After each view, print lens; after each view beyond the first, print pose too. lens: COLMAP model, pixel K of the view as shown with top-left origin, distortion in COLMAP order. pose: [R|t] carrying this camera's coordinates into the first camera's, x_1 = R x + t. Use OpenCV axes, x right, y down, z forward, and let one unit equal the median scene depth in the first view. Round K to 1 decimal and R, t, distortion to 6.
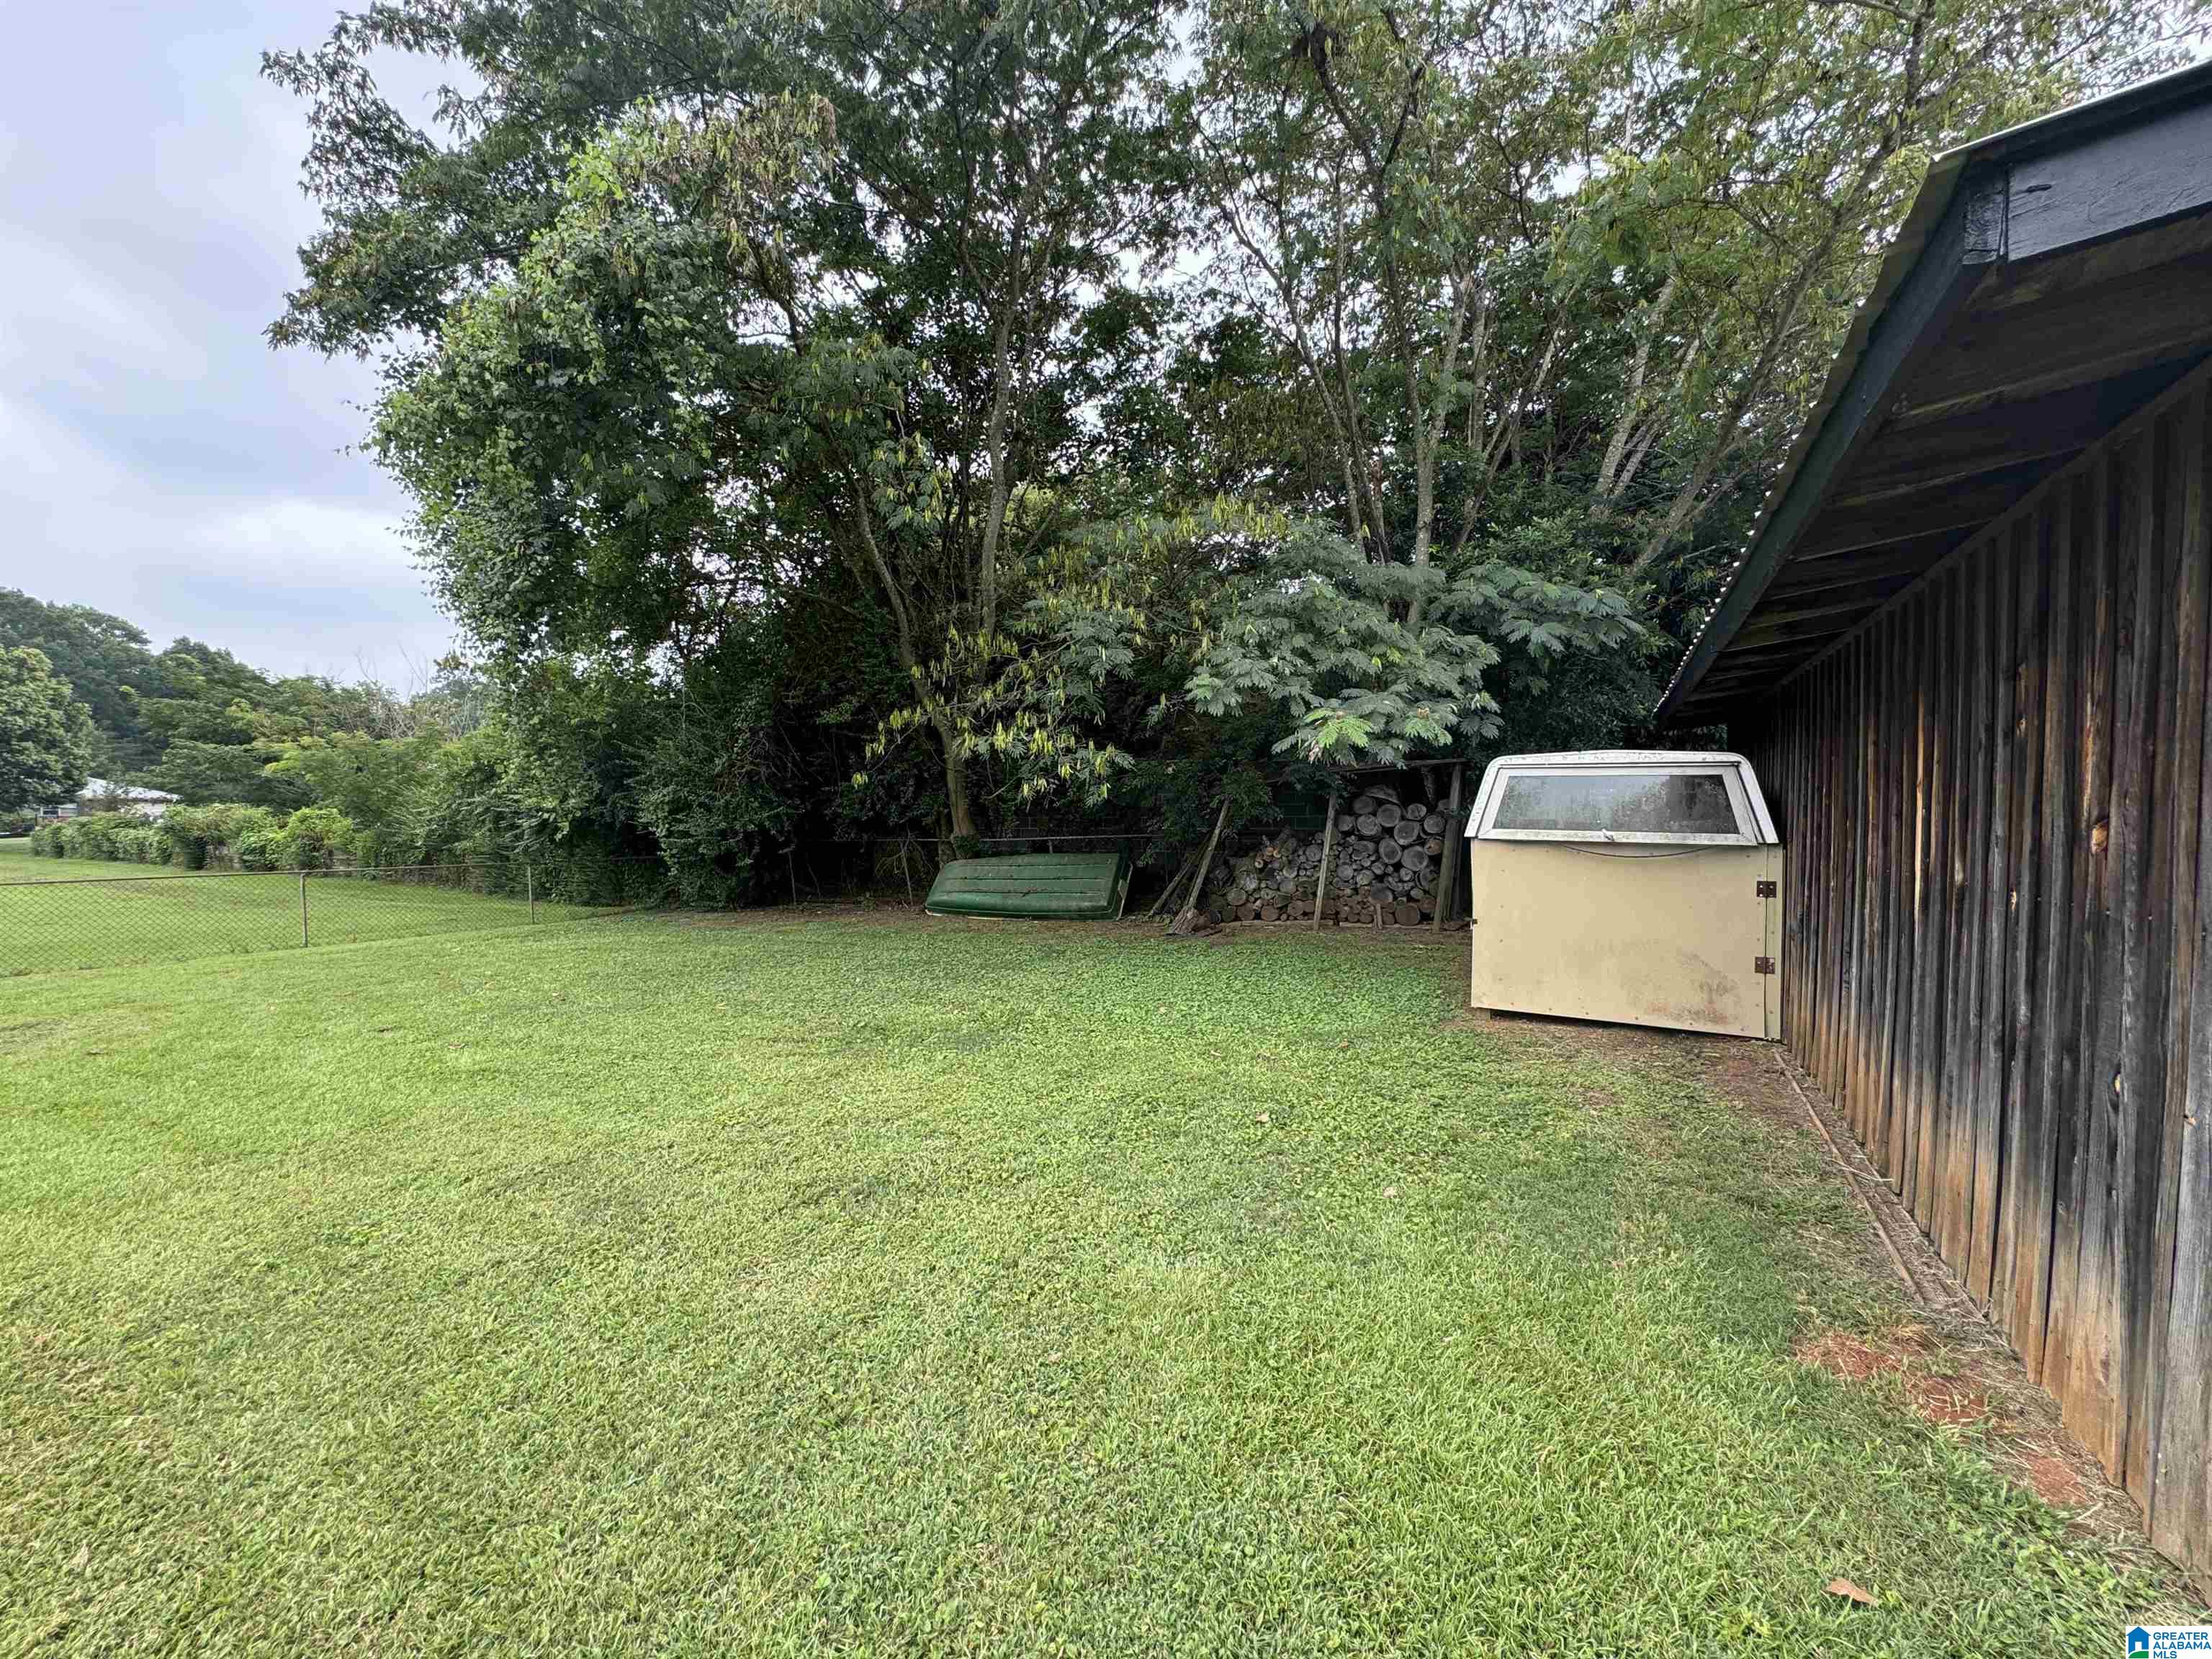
lens RADIAL K [[894.1, 0, 1106.0], [0, 894.1, 829.5], [0, 0, 1]] dist [-0.000917, -0.000182]
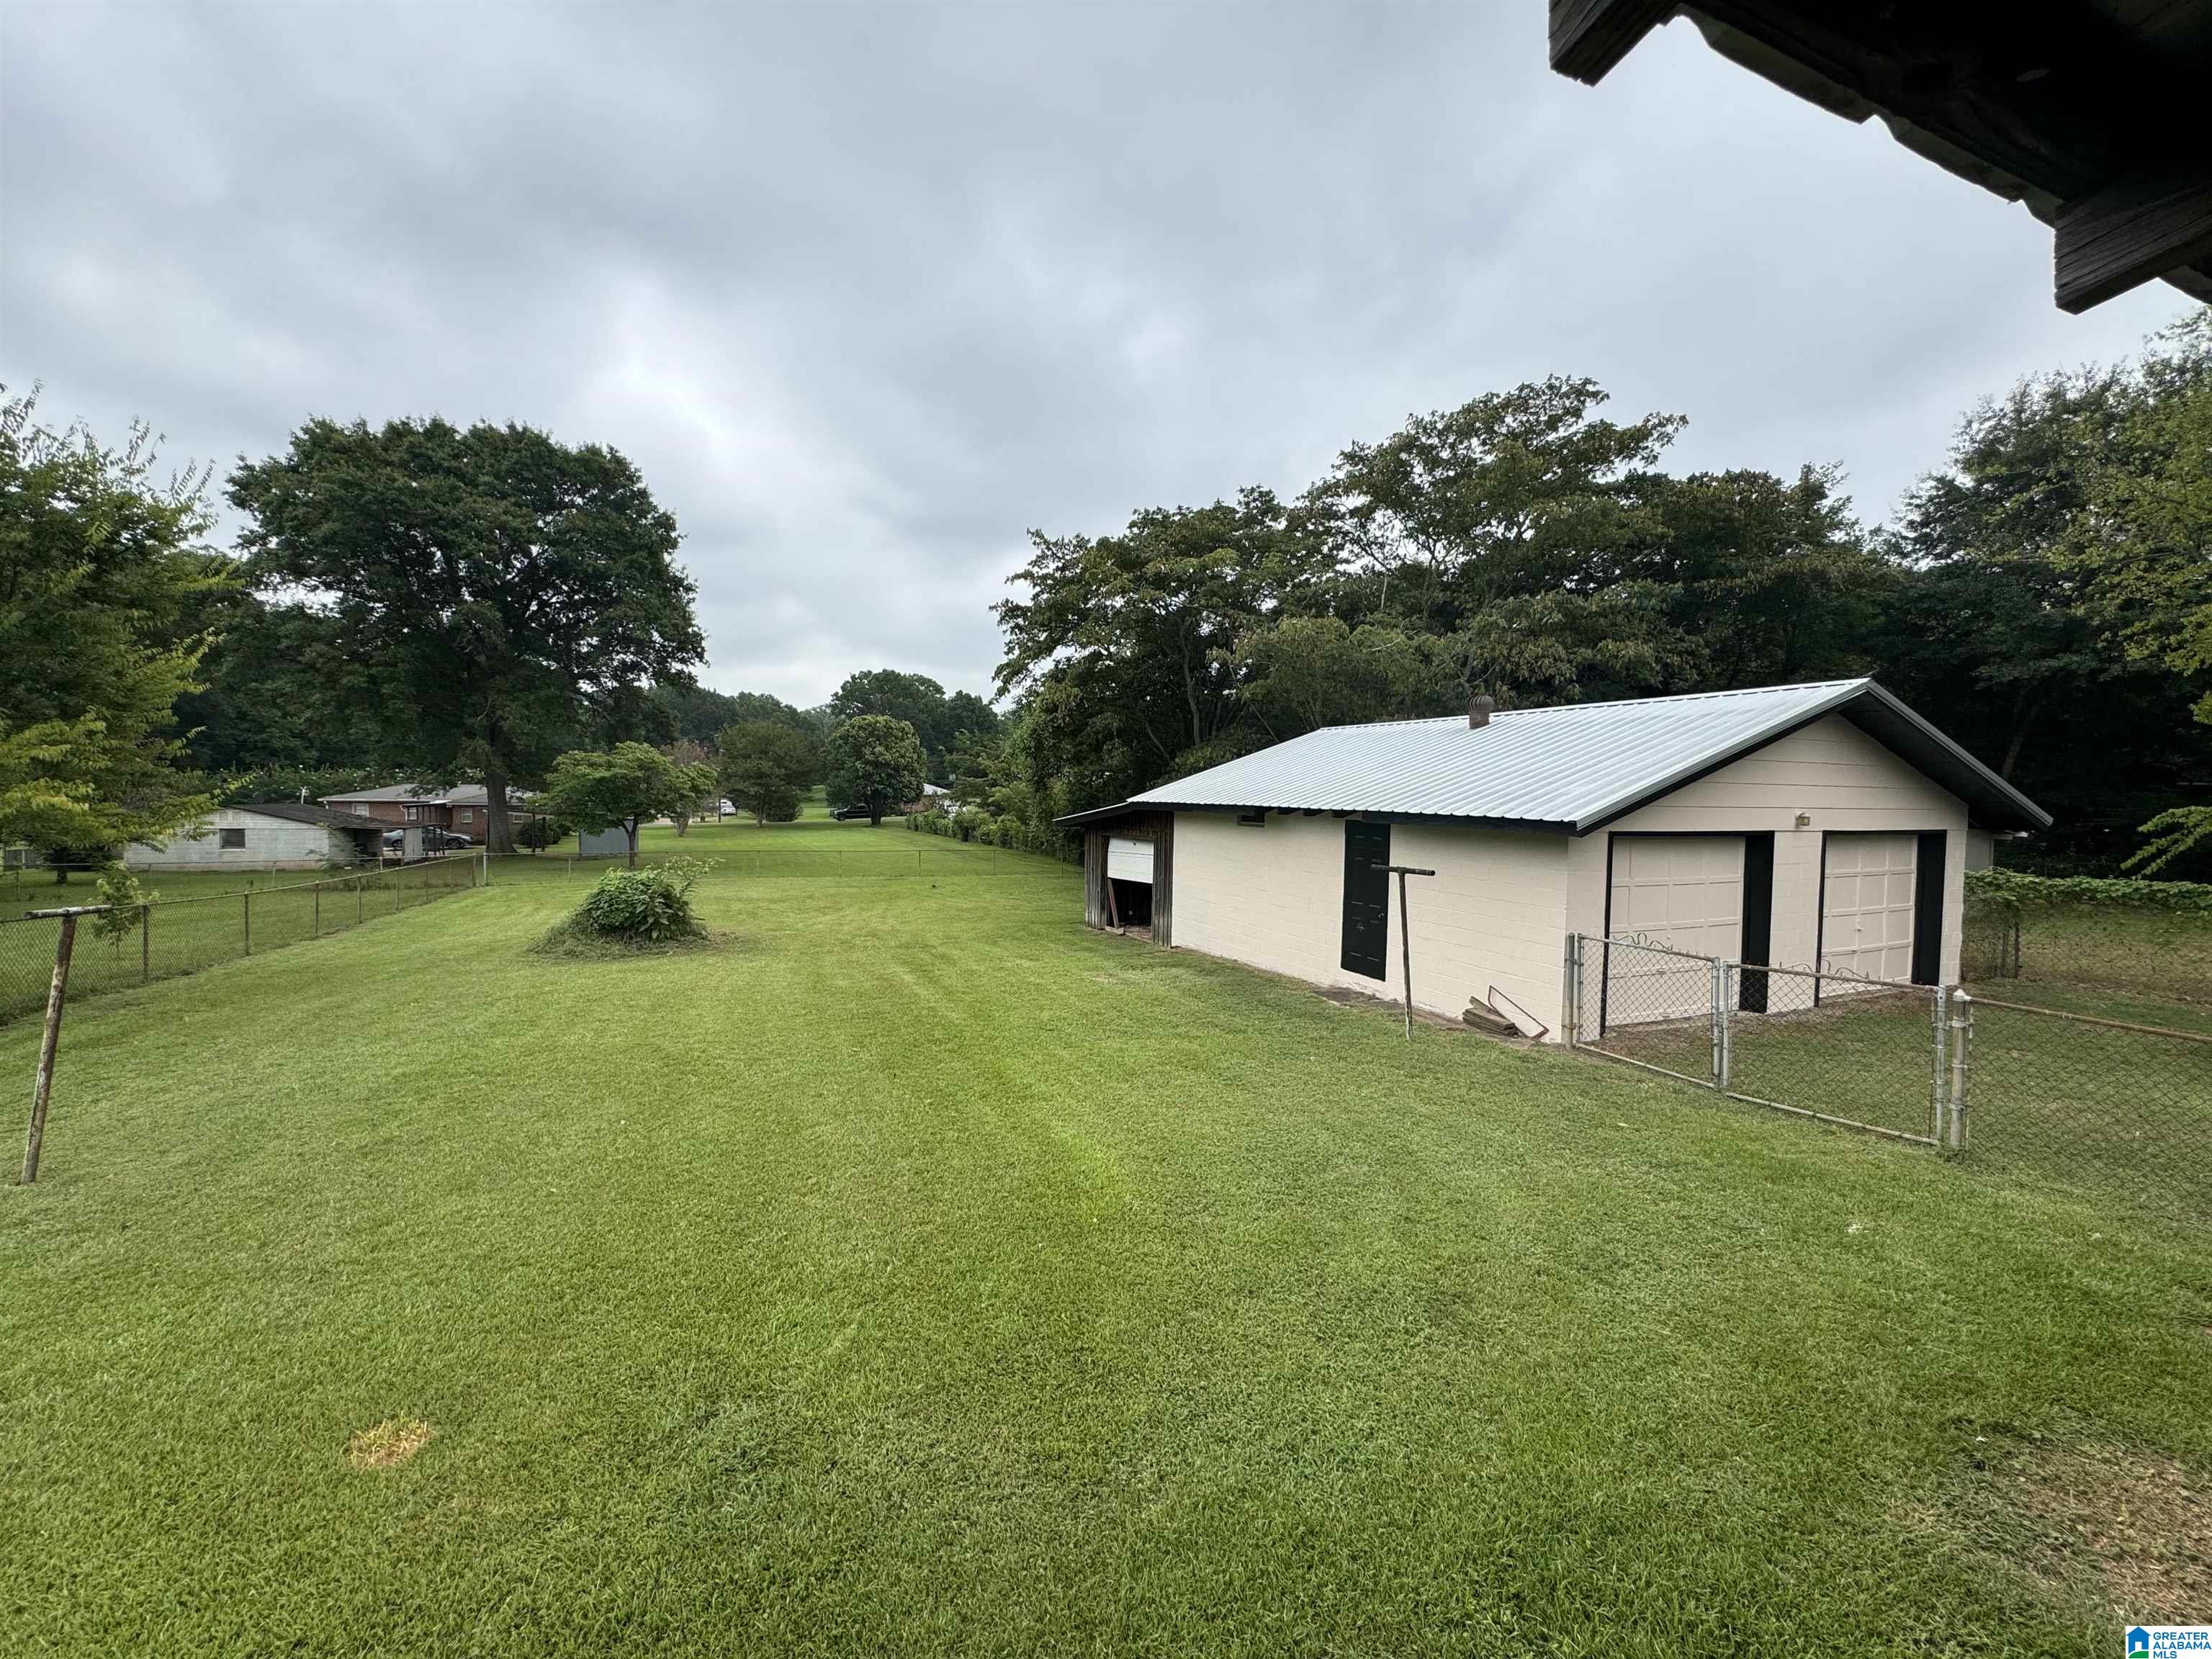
lens RADIAL K [[894.1, 0, 1106.0], [0, 894.1, 829.5], [0, 0, 1]] dist [-0.000917, -0.000182]
pose [[0.806948, 0.063394, -0.587210, 0.481323], [-0.074402, 0.997214, 0.005414, -0.019331], [0.585917, 0.039321, 0.809417, -0.505405]]
